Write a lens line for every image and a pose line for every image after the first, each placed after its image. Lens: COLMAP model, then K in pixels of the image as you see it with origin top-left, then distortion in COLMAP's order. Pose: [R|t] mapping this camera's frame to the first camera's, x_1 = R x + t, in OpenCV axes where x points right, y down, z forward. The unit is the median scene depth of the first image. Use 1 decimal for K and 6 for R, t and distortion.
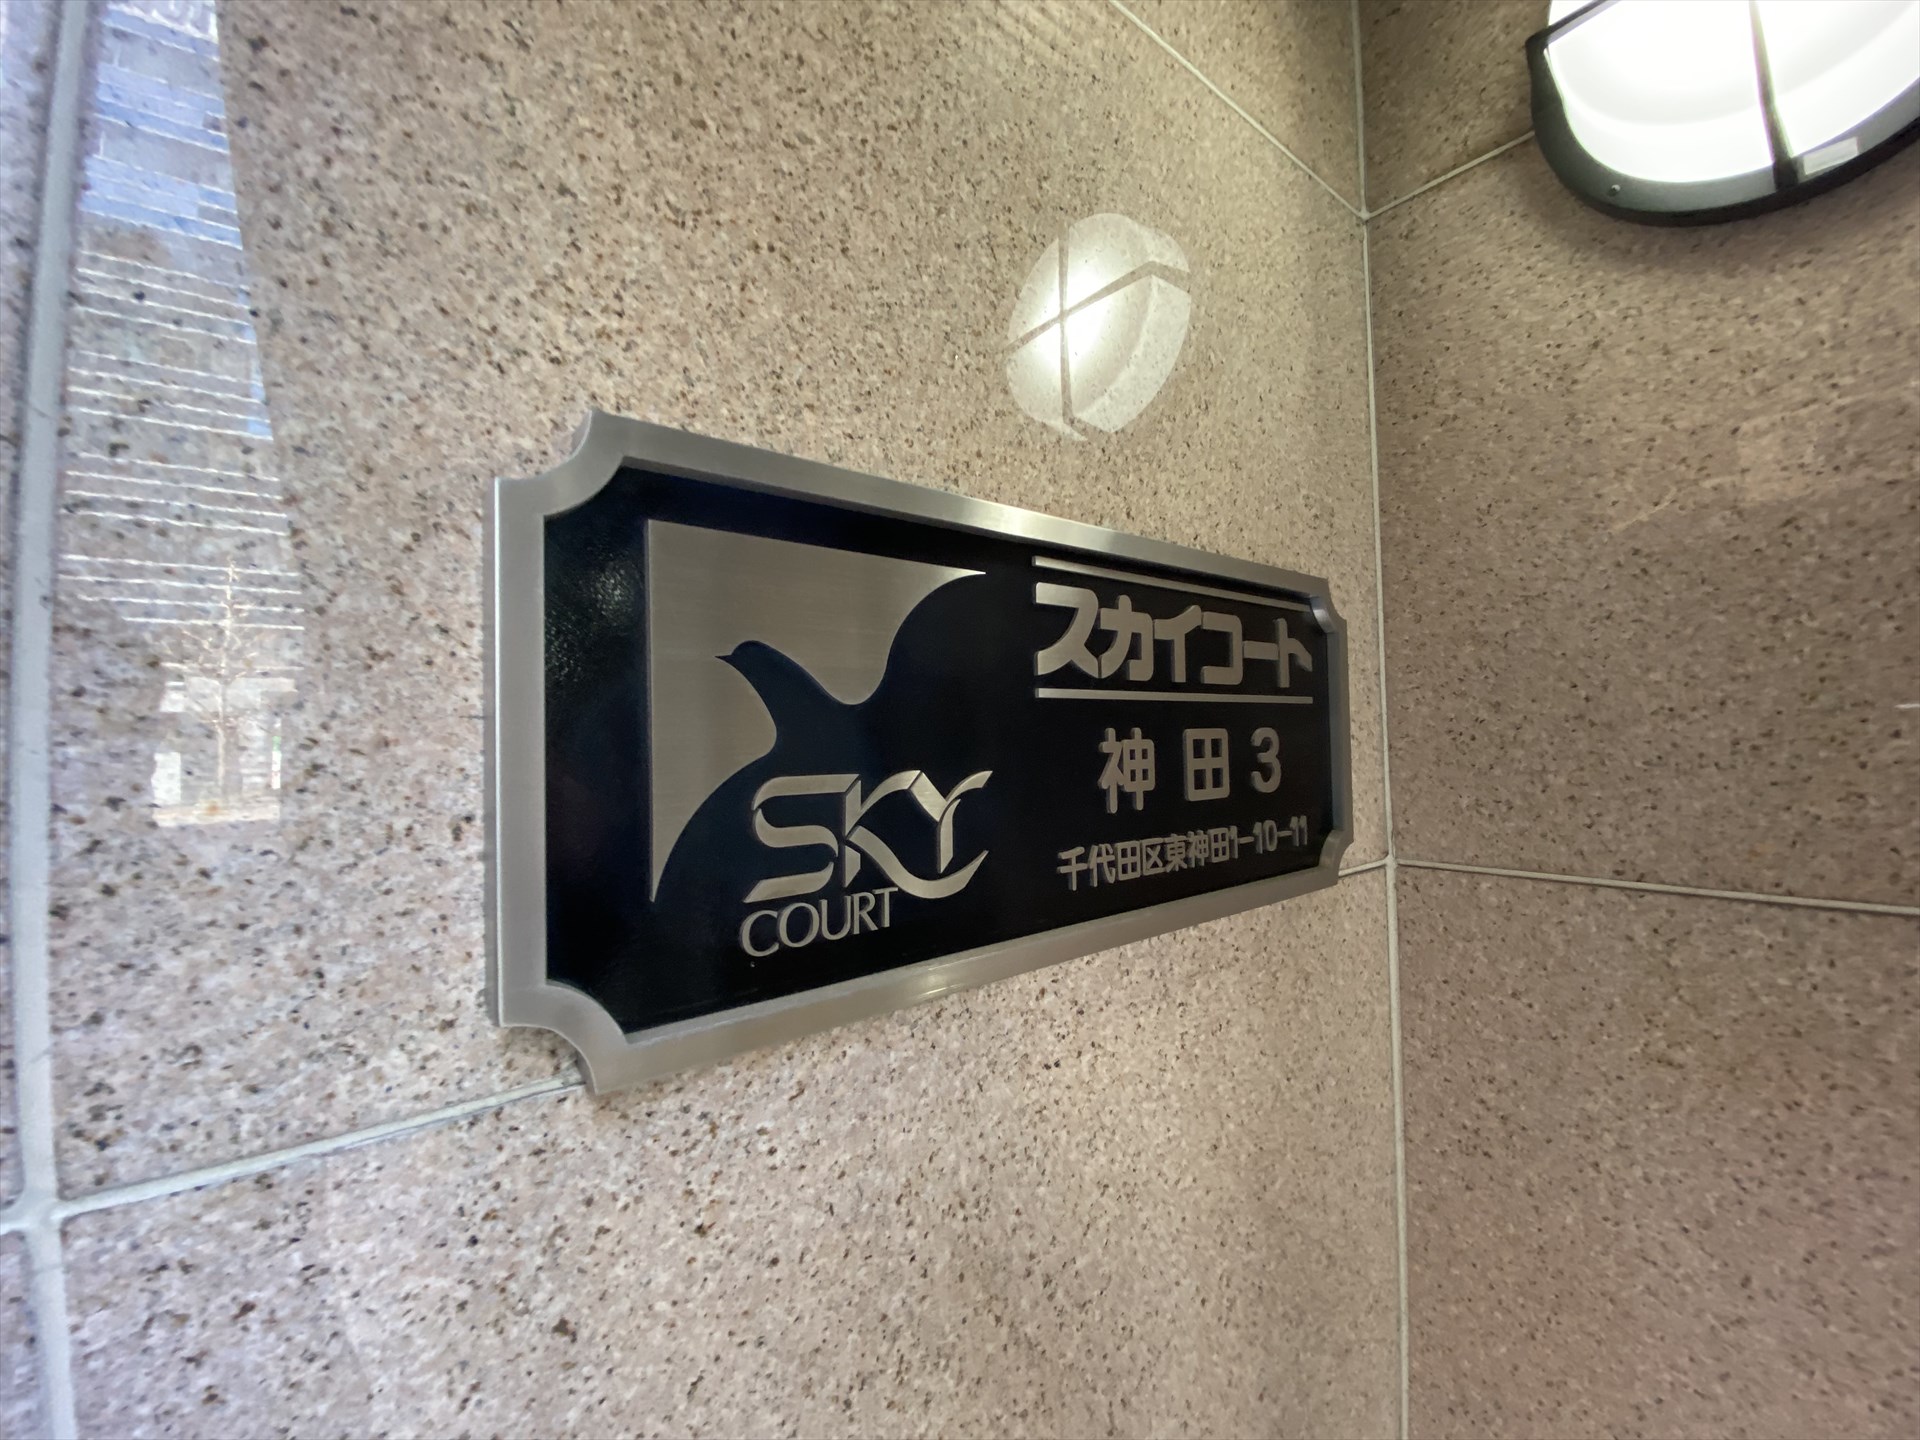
lens RADIAL K [[788.8, 0, 950.7], [0, 788.8, 717.8], [0, 0, 1]] dist [0.005583, -0.009675]
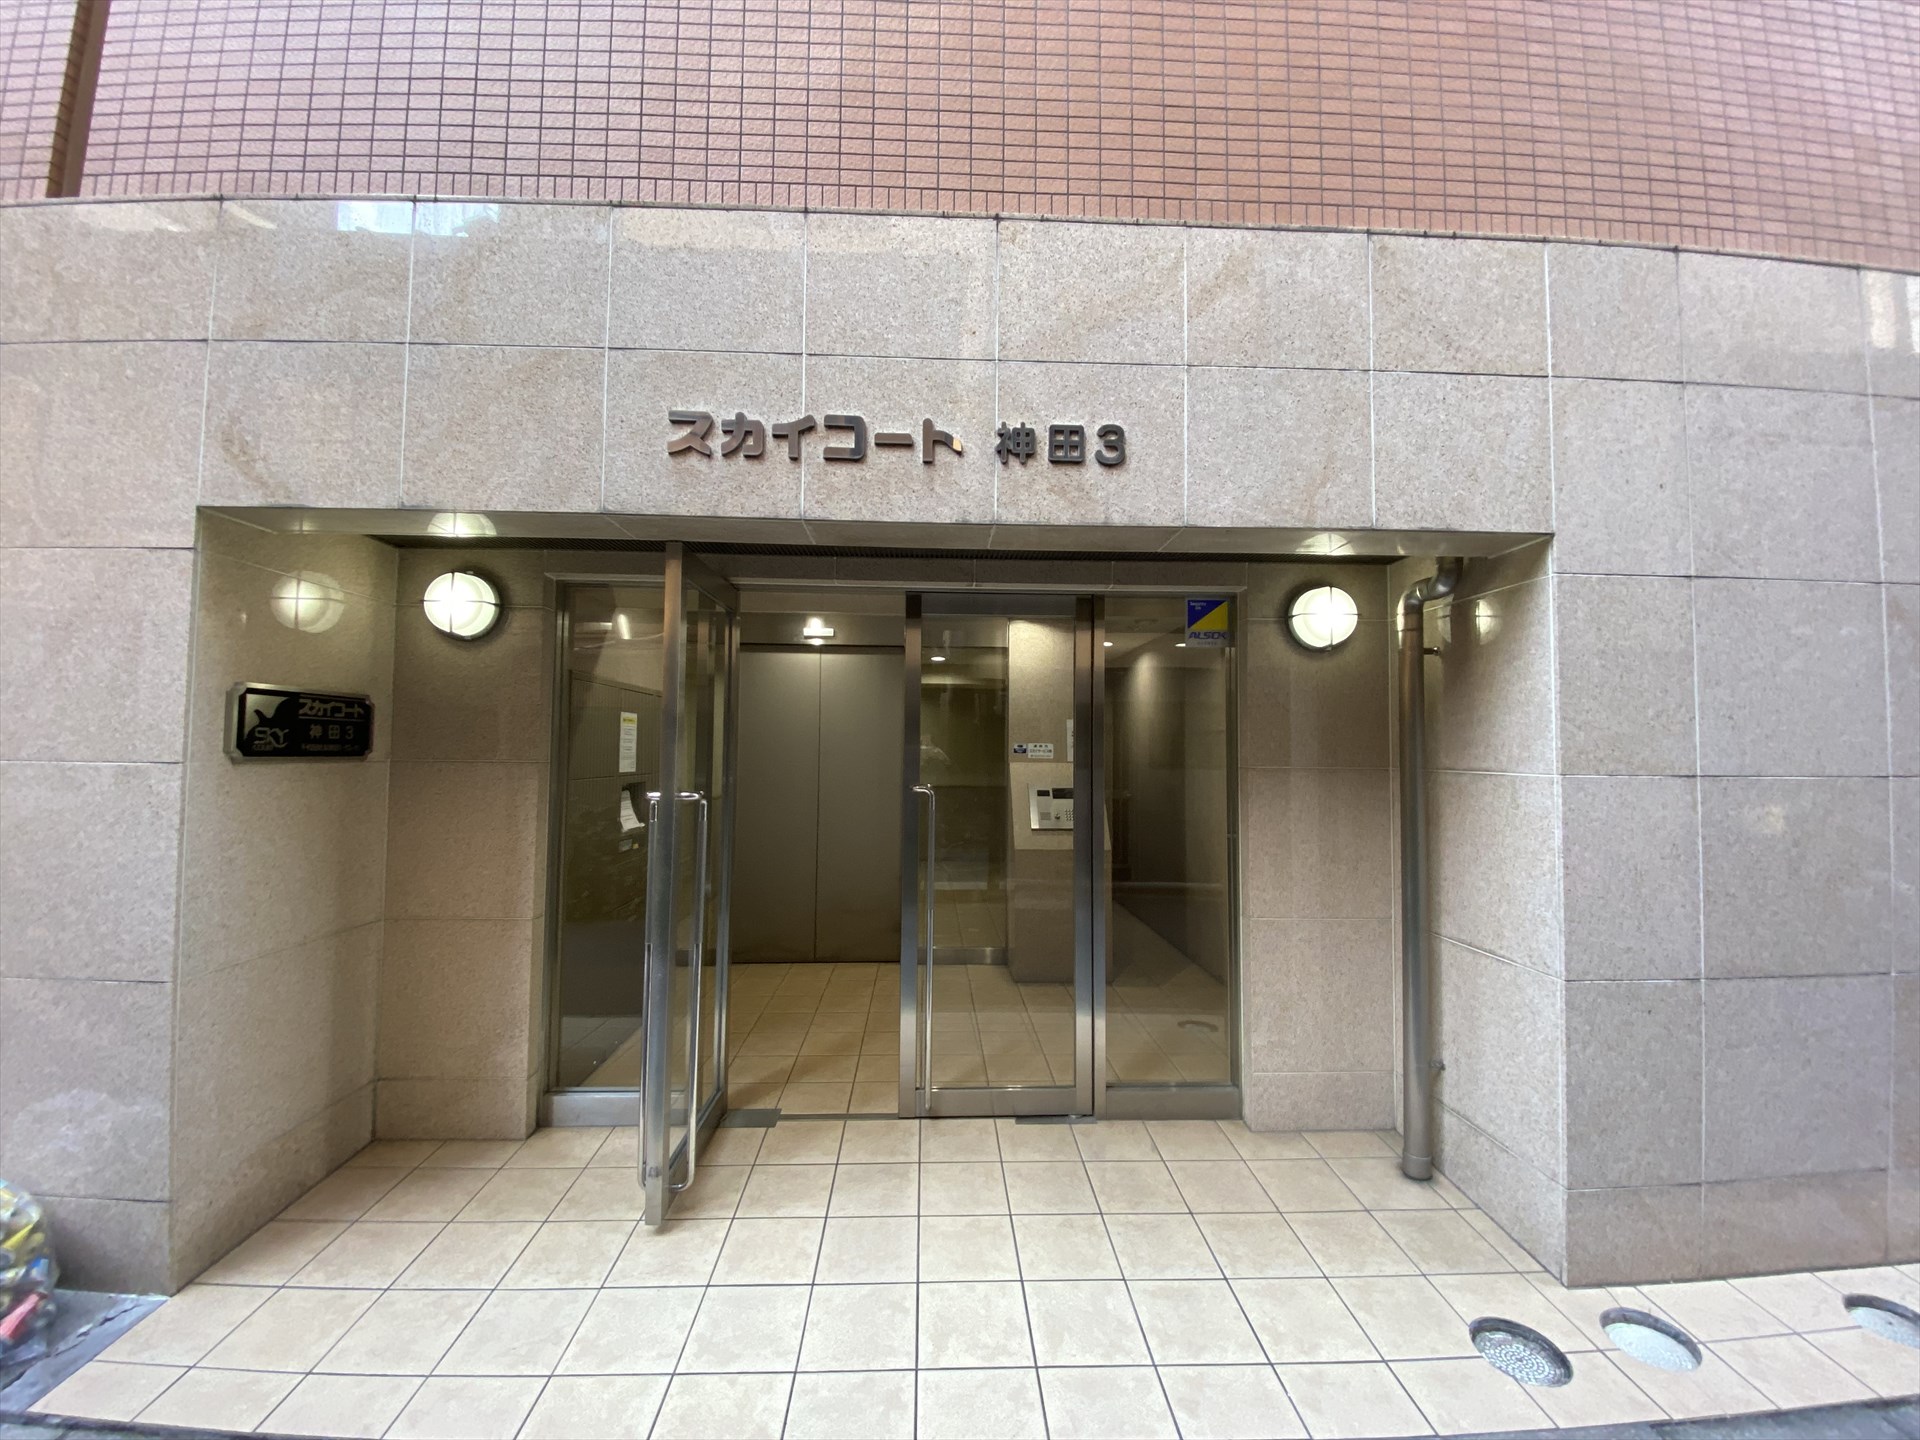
lens RADIAL K [[788.8, 0, 950.5], [0, 788.8, 715.6], [0, 0, 1]] dist [0.005583, -0.009675]
pose [[0.601659, 0.064884, 0.796113, -1.445131], [-0.041871, 0.997887, -0.049684, 0.040471], [-0.797655, -0.003441, 0.603104, -5.646143]]
